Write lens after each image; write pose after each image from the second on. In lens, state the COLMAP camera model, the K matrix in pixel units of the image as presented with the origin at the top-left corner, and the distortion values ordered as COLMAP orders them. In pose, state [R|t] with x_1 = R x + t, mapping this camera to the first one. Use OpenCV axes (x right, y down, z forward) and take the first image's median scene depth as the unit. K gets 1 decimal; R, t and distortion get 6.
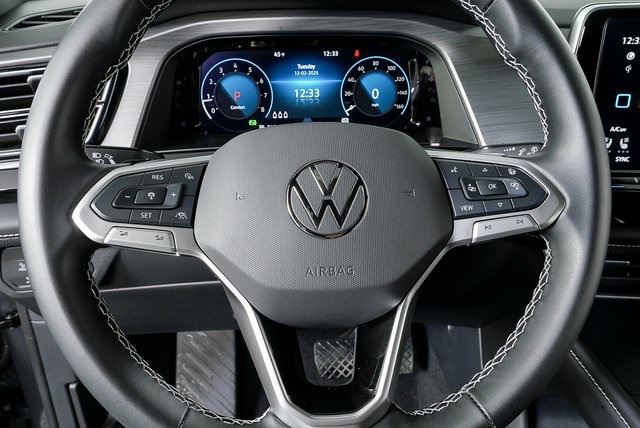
lens RADIAL K [[460.1, 0, 319.1], [0, 460.1, 215.5], [0, 0, 1]] dist [-0.024458, 0.014510]
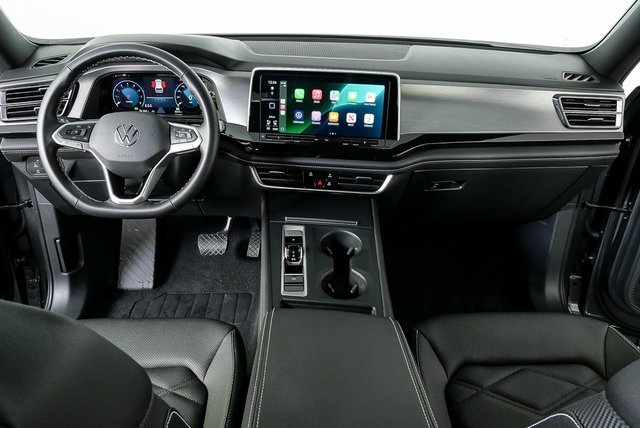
lens RADIAL K [[460.1, 0, 318.6], [0, 460.1, 211.5], [0, 0, 1]] dist [-0.024458, 0.014510]
pose [[0.999231, 0.038854, -0.005288, 0.803379], [-0.038630, 0.998554, 0.037382, 0.190911], [0.006733, -0.037149, 0.999287, -1.304386]]
